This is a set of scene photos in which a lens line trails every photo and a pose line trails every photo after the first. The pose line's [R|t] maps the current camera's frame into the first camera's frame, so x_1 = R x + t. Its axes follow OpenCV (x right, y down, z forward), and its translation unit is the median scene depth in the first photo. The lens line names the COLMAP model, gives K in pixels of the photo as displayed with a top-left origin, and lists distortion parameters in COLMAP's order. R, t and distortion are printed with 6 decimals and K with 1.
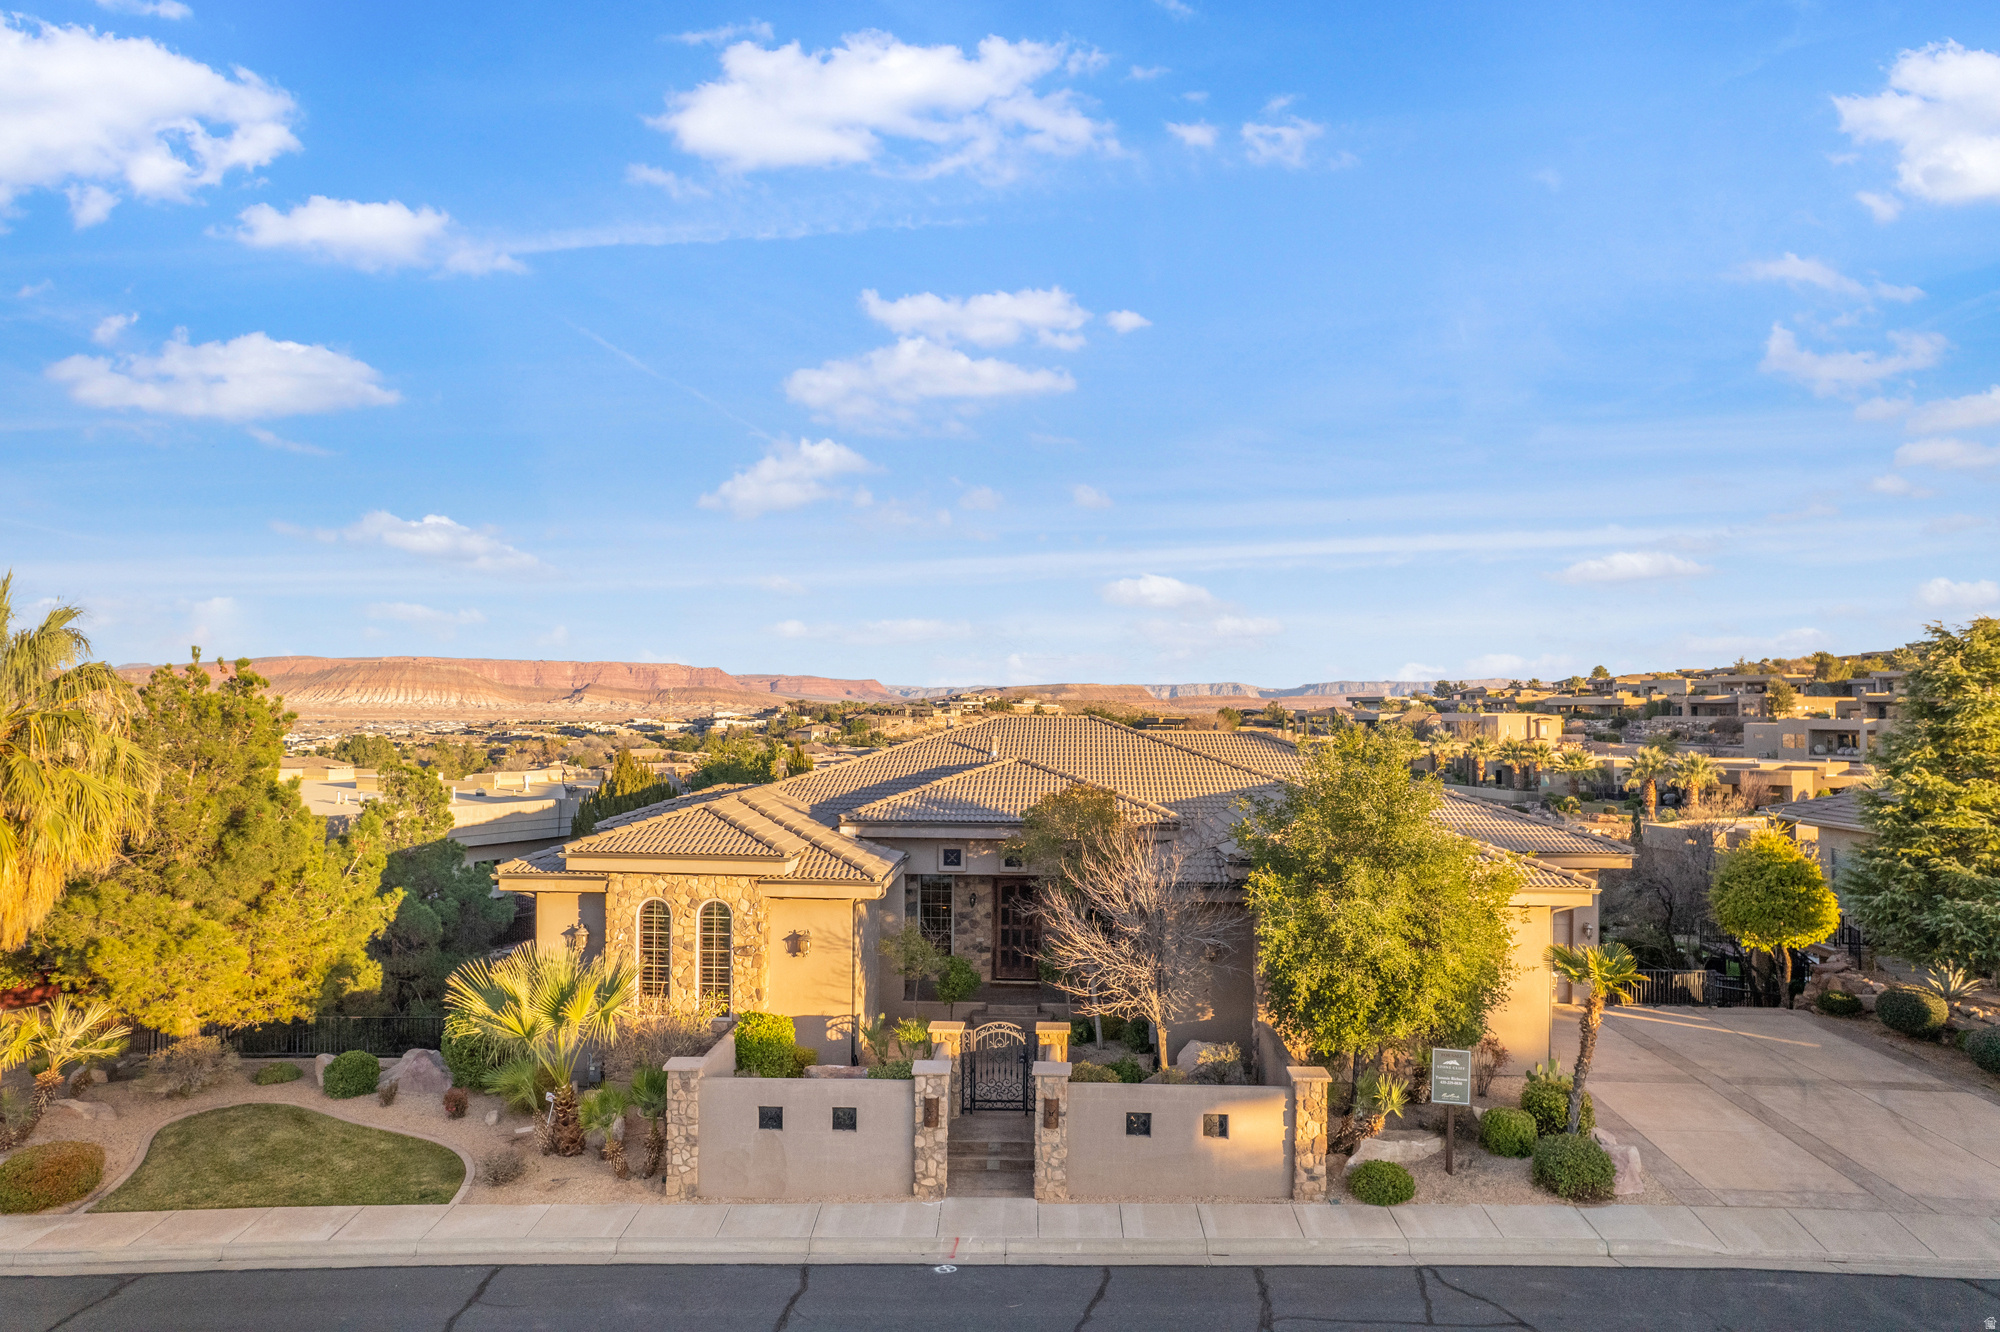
lens RADIAL K [[1272.4, 0, 1000.0], [0, 1272.4, 666.0], [0, 0, 1]] dist [-0.072687, 0.062880]
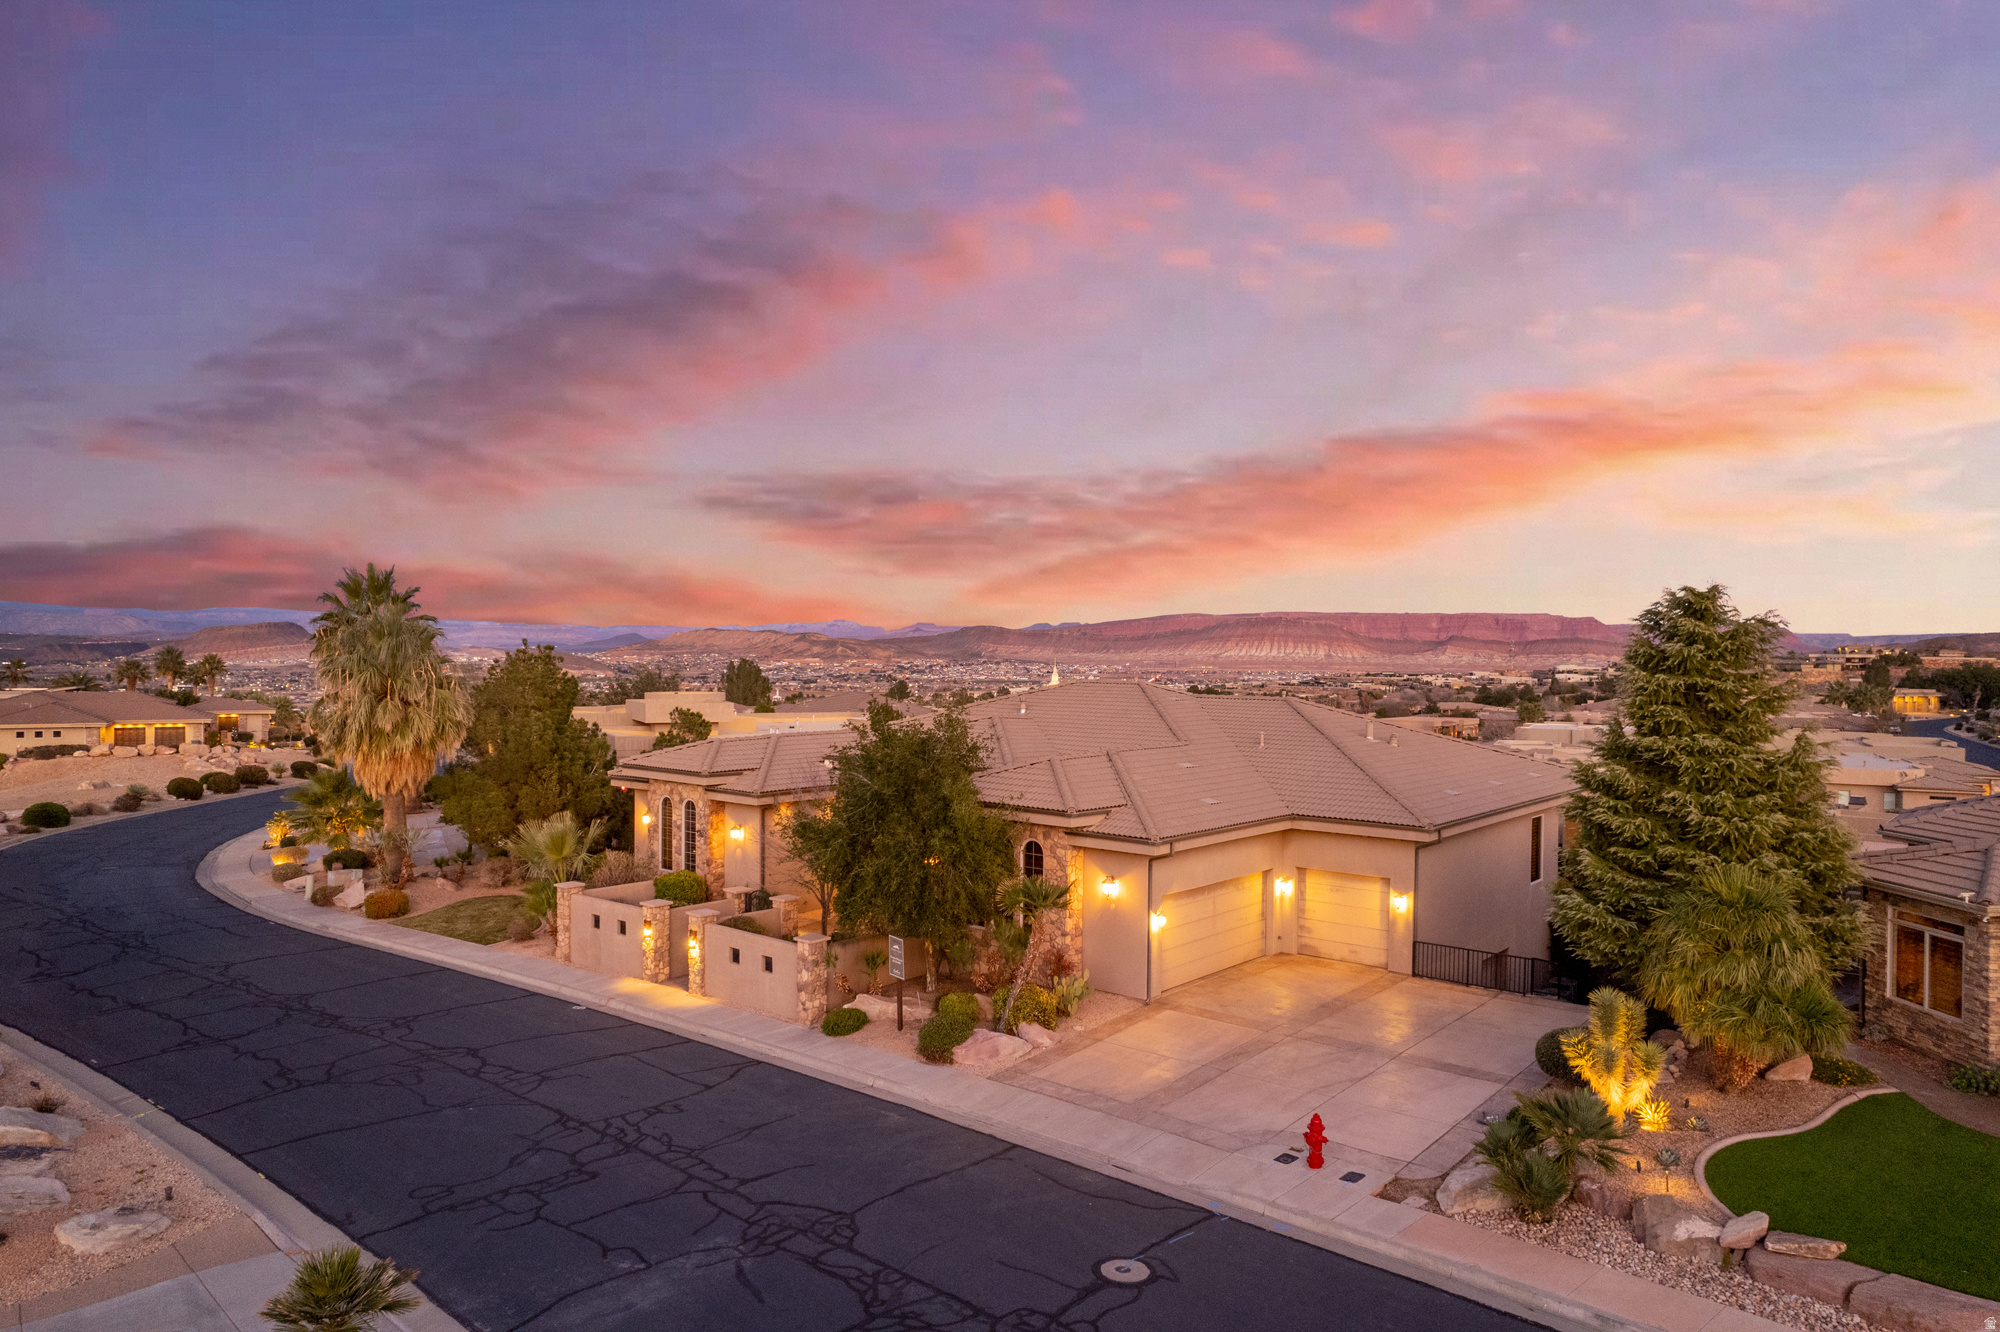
lens RADIAL K [[1272.4, 0, 1000.0], [0, 1272.4, 666.0], [0, 0, 1]] dist [-0.072687, 0.062880]
pose [[0.791353, 0.002624, -0.611354, 1.184121], [0.020297, 0.999327, 0.030563, -0.022627], [0.611023, -0.036595, 0.790766, 0.005320]]
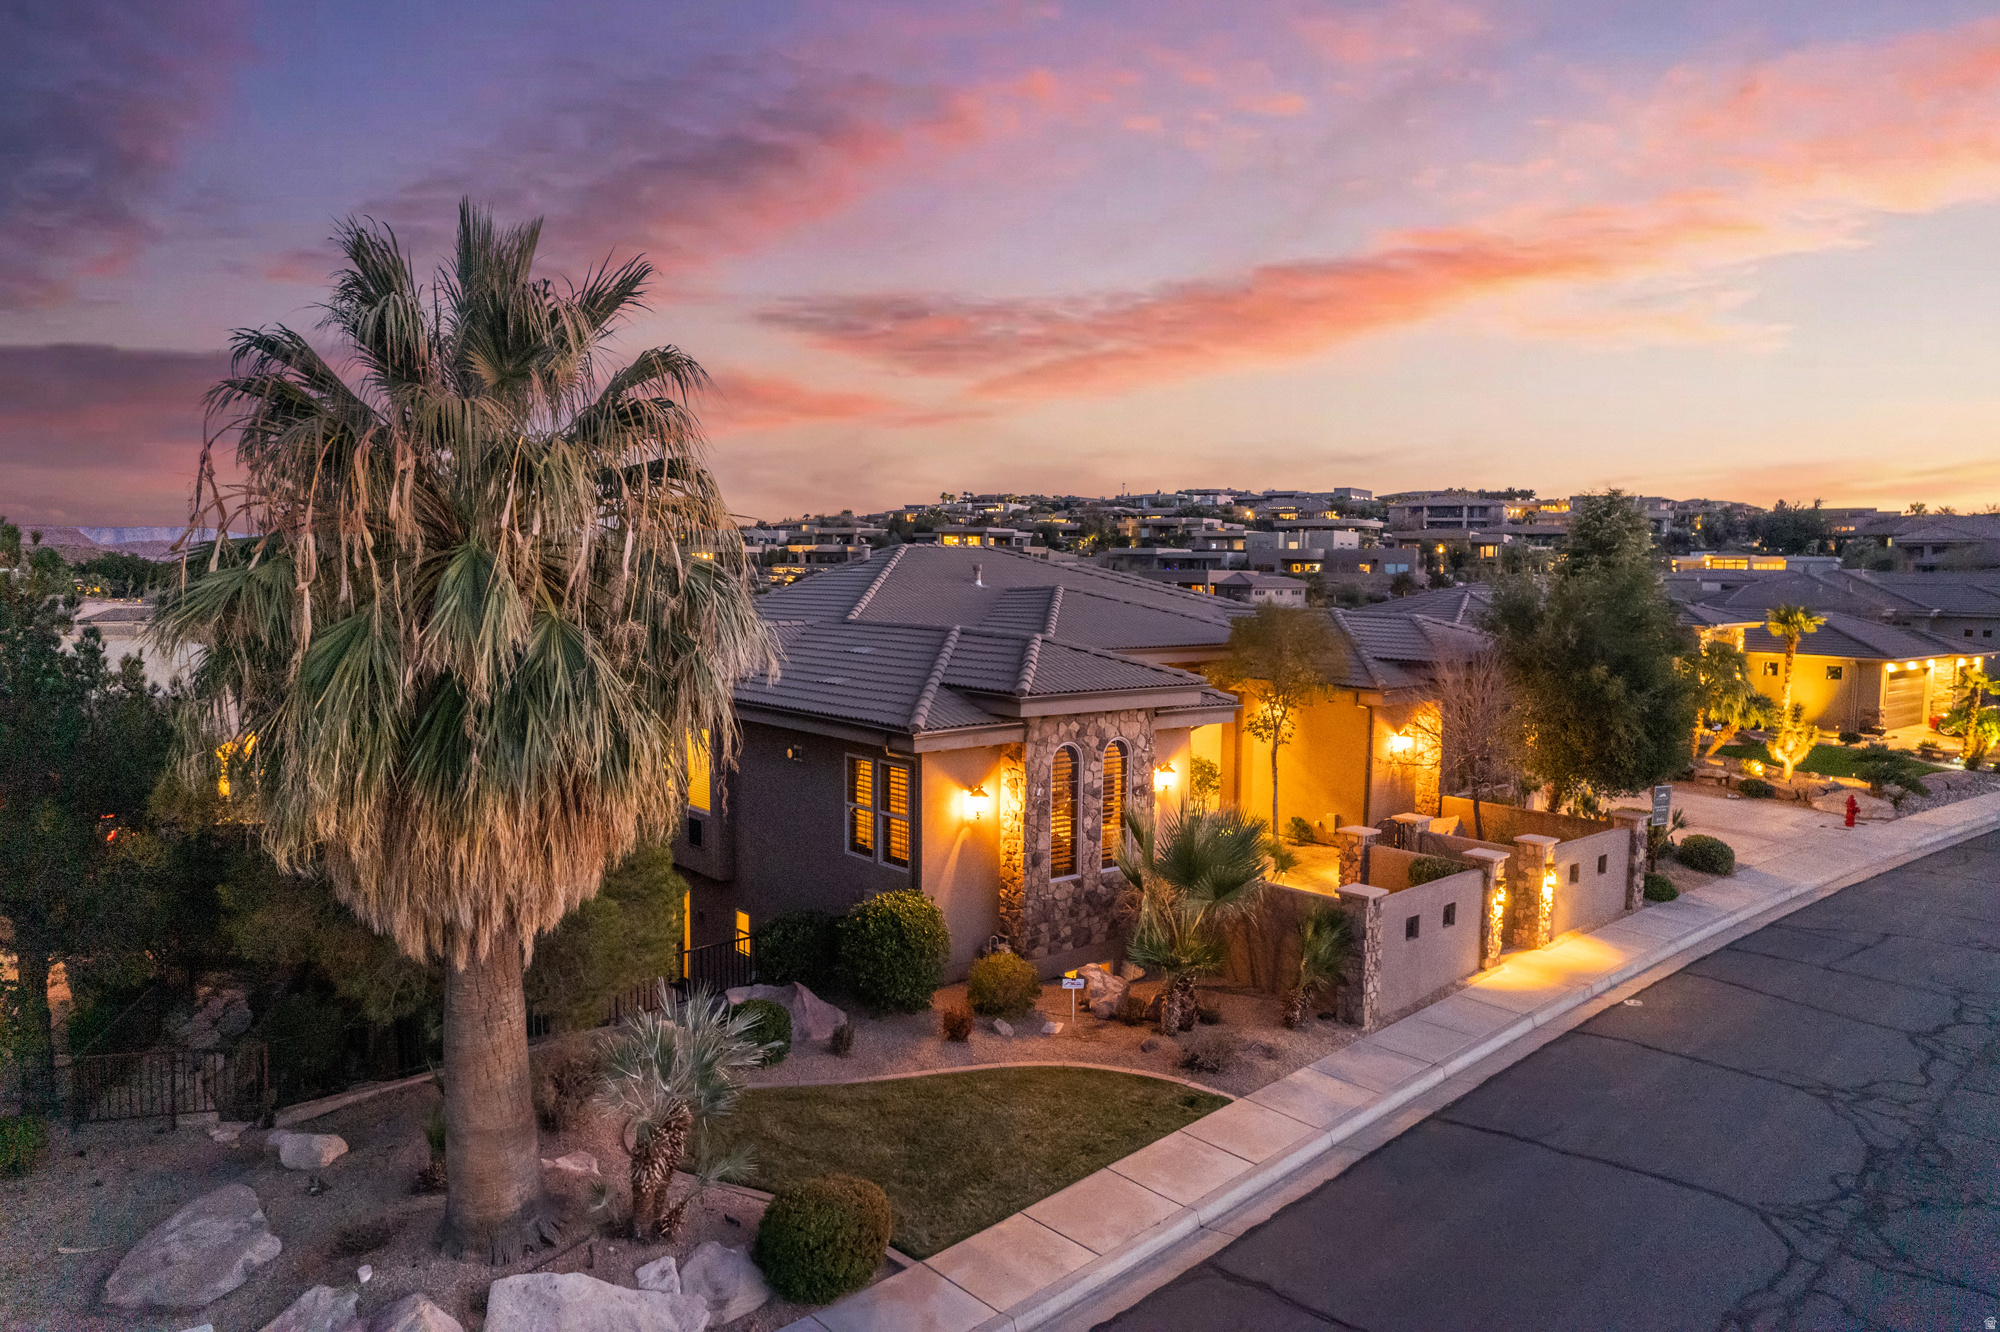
lens RADIAL K [[1278.5, 0, 999.6], [0, 1278.5, 670.5], [0, 0, 1]] dist [-0.077078, 0.067814]
pose [[0.737536, -0.052528, 0.673262, -1.022349], [-0.030121, 0.993419, 0.110504, 0.045828], [-0.674636, -0.101780, 0.731100, 0.460629]]
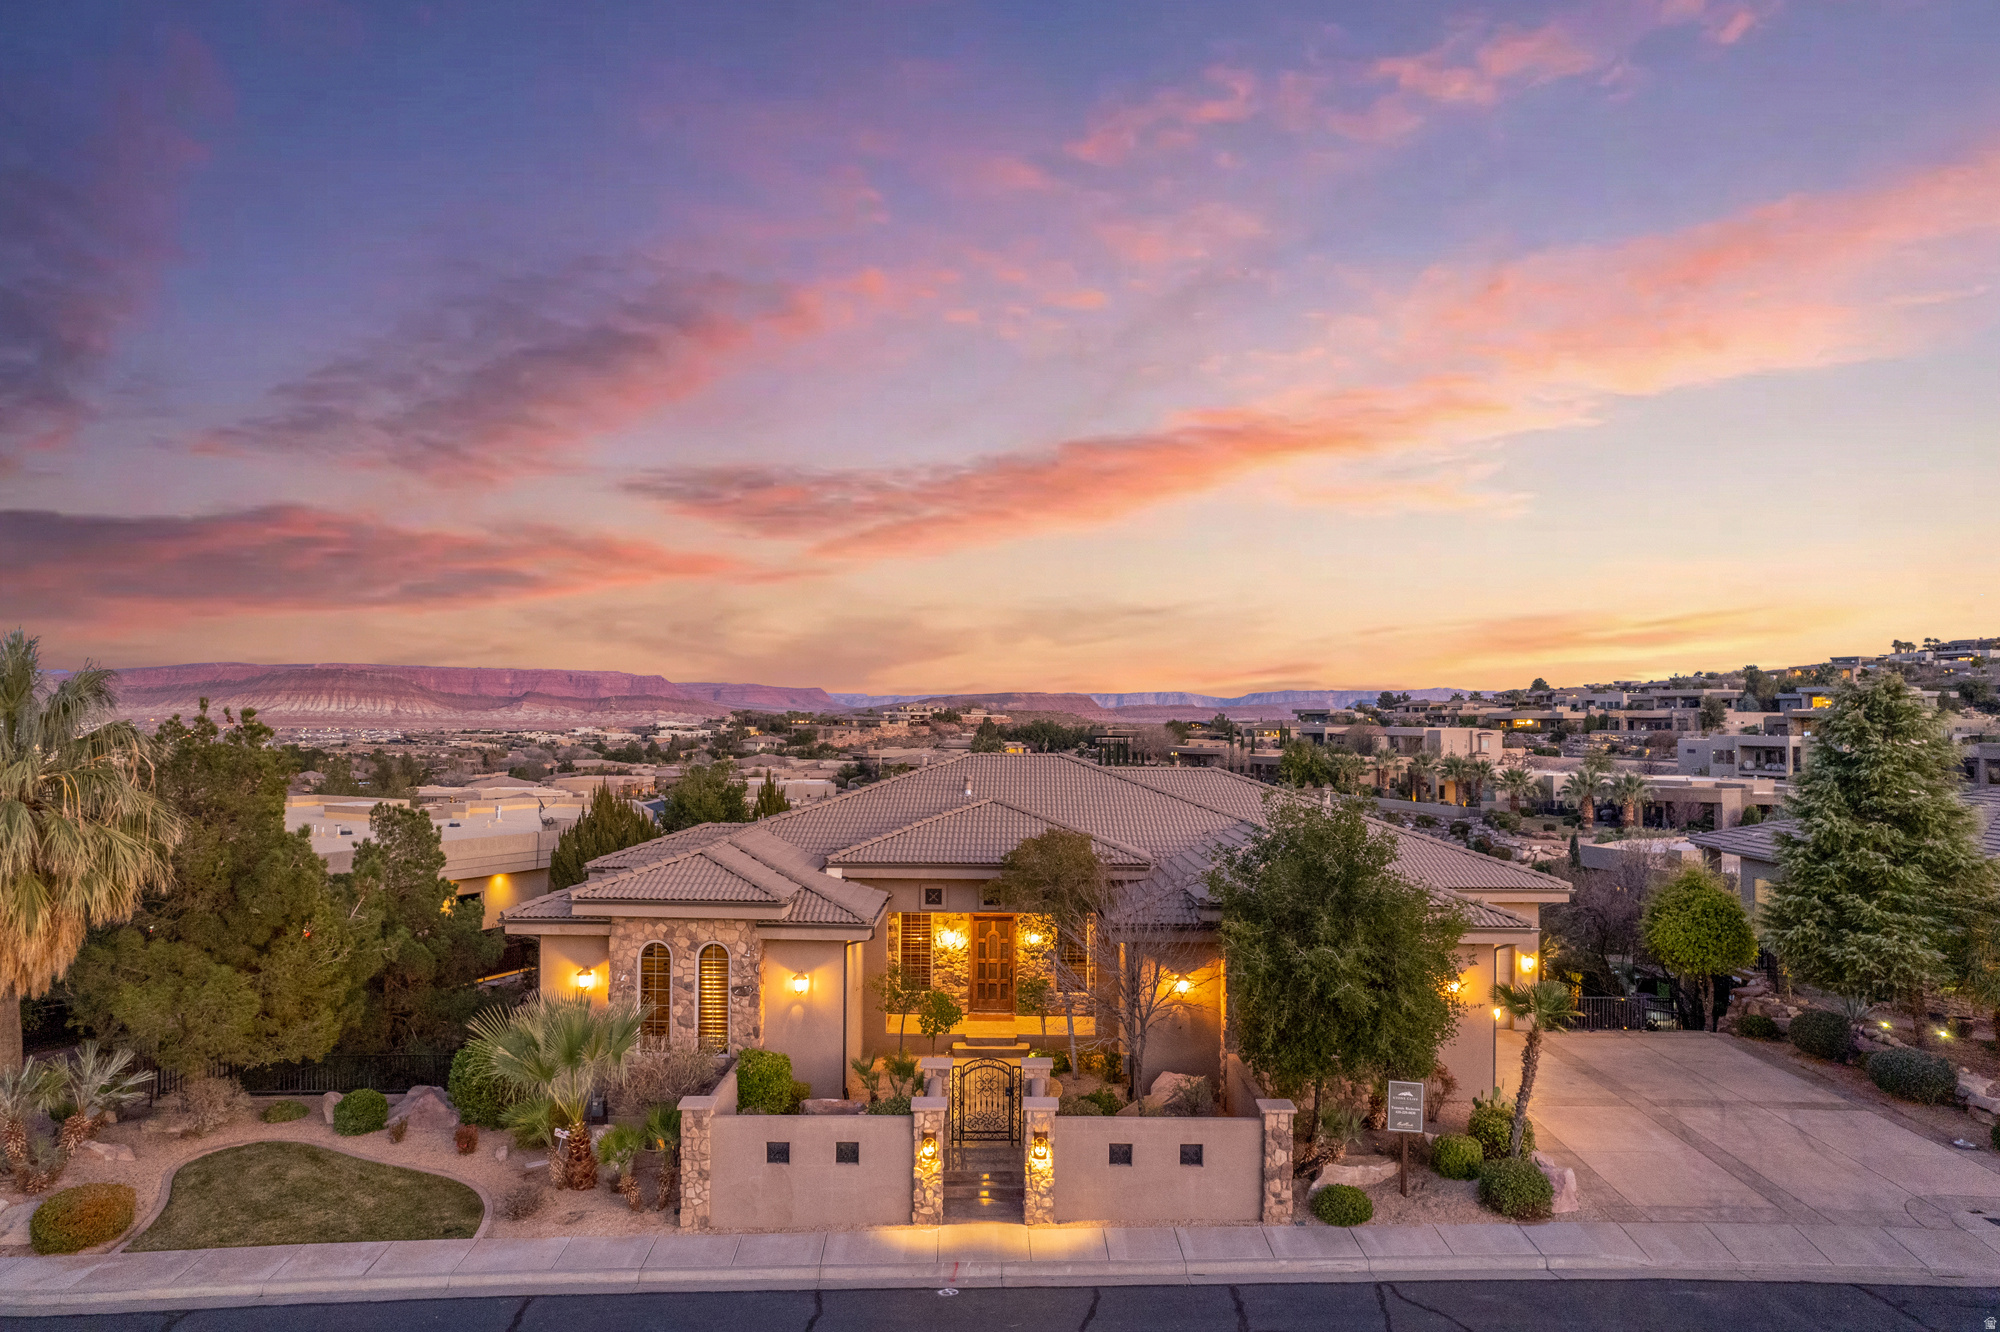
lens RADIAL K [[1278.5, 0, 999.6], [0, 1278.5, 670.5], [0, 0, 1]] dist [-0.077078, 0.067814]
pose [[0.999125, 0.002567, 0.041752, -0.036999], [-0.002419, 0.999991, -0.003595, -0.043843], [-0.041760, 0.003491, 0.999122, -0.075778]]
